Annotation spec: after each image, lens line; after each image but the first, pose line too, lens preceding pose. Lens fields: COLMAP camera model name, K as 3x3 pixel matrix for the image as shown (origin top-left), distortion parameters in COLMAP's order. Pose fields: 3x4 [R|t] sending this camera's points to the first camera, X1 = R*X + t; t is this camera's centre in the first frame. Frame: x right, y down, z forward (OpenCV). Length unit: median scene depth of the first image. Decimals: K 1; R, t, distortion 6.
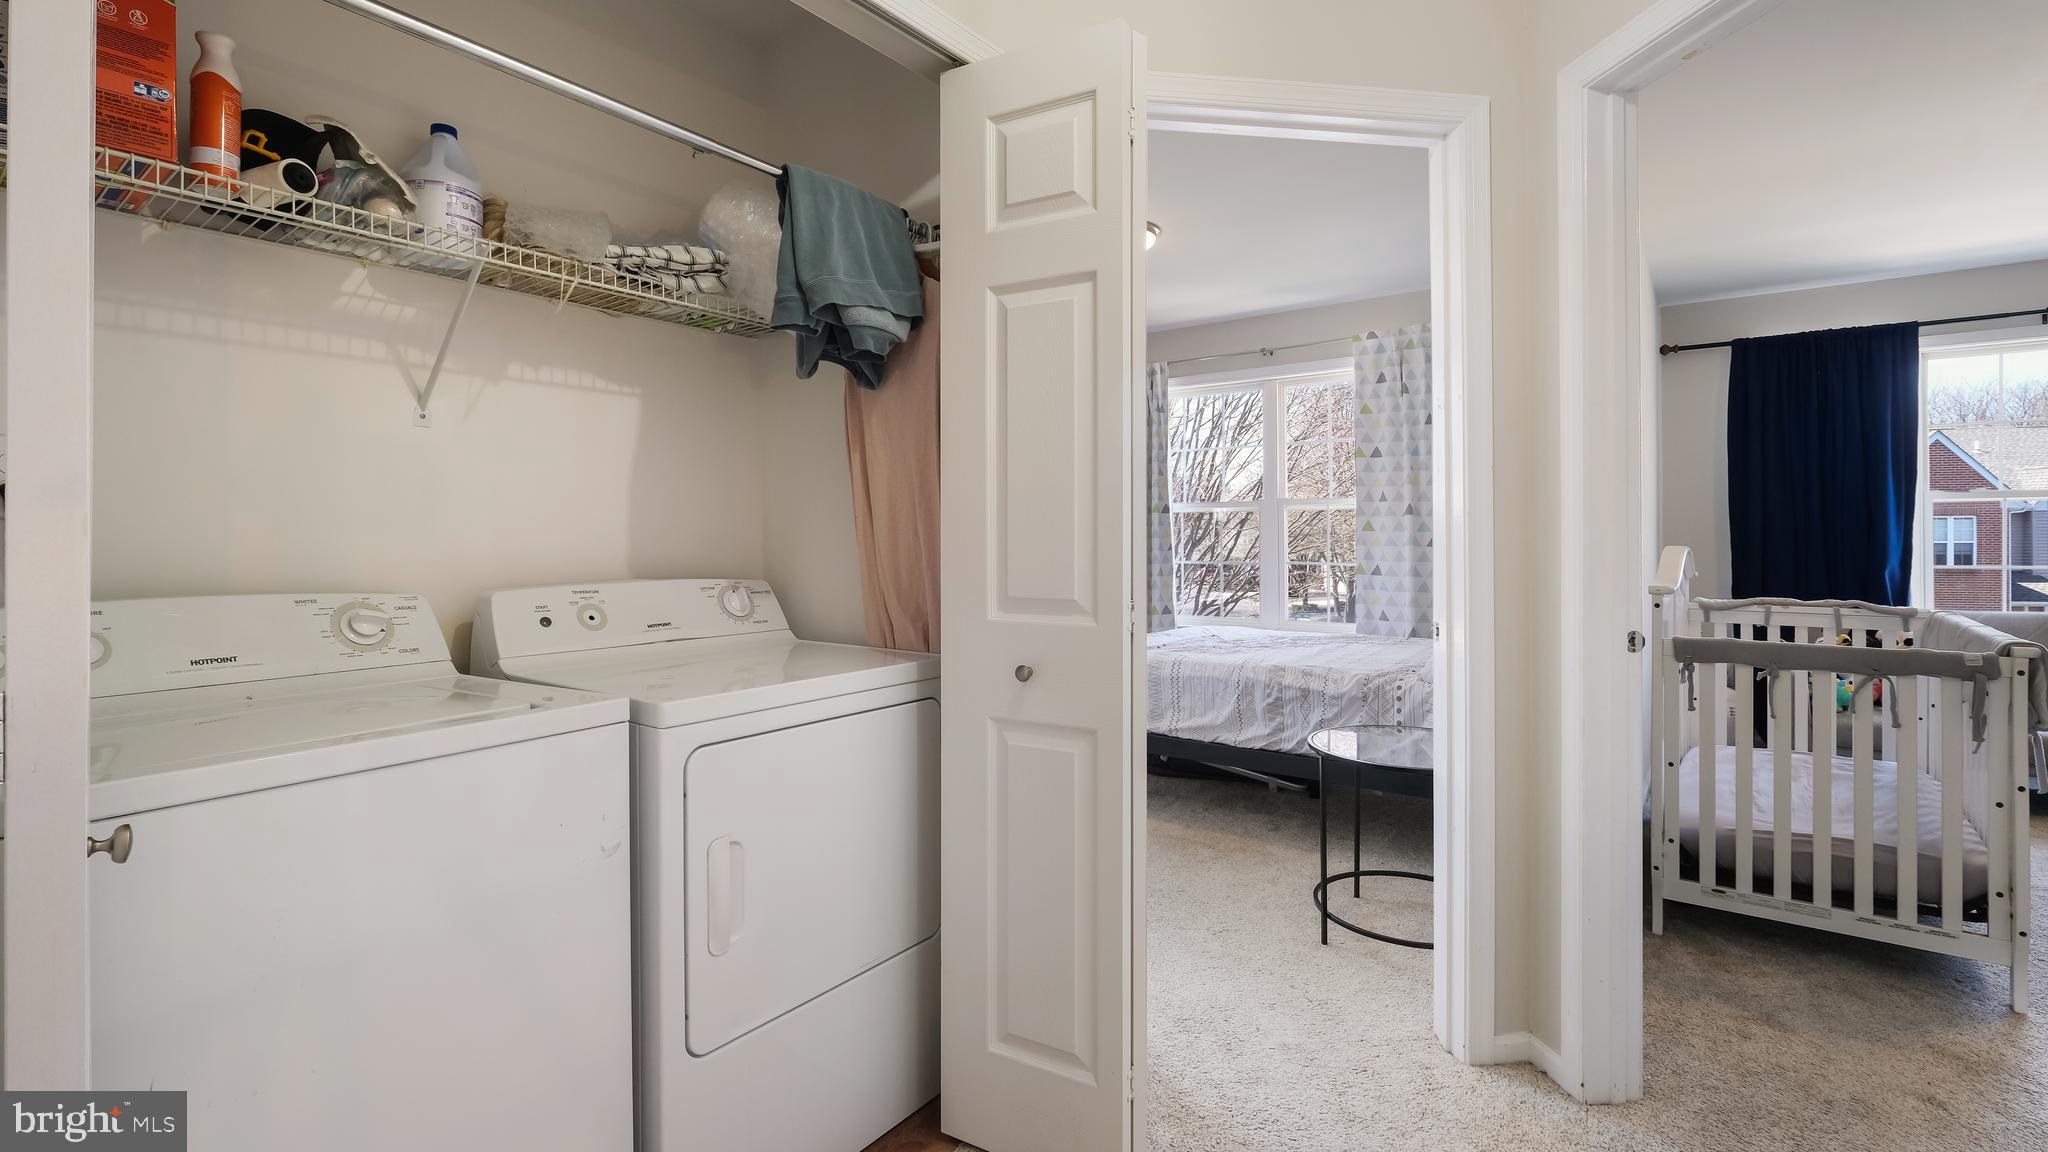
lens RADIAL K [[969.0, 0, 1024.3], [0, 969.0, 554.1], [0, 0, 1]] dist [-0.001447, 0.000002]
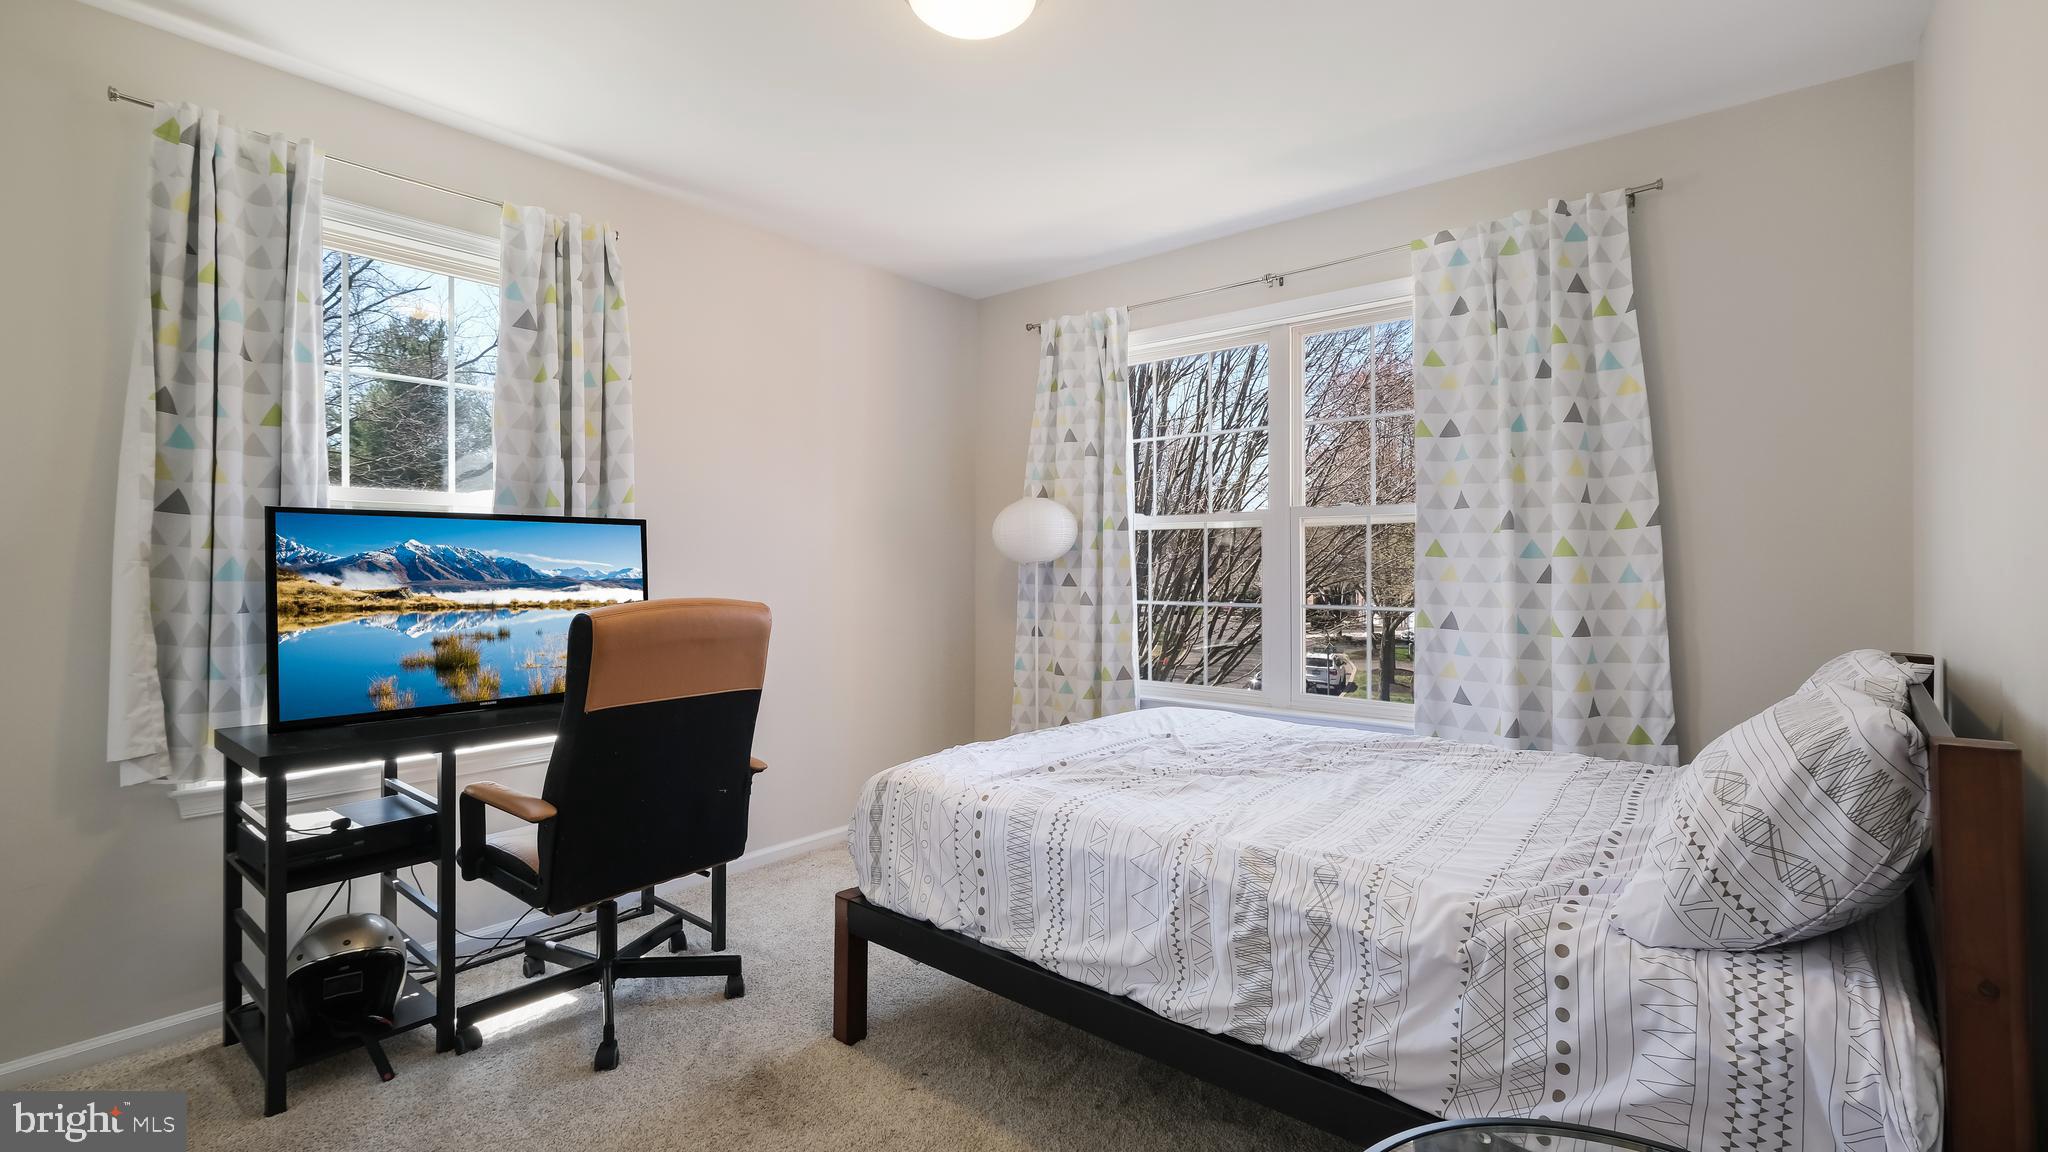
lens RADIAL K [[910.0, 0, 1024.3], [0, 910.0, 577.0], [0, 0, 1]] dist [0.002616, -0.000046]
pose [[0.998609, 0.005335, -0.052456, 0.128297], [-0.005598, 0.999972, -0.004866, -0.007085], [0.052428, 0.005153, 0.998611, 0.421940]]
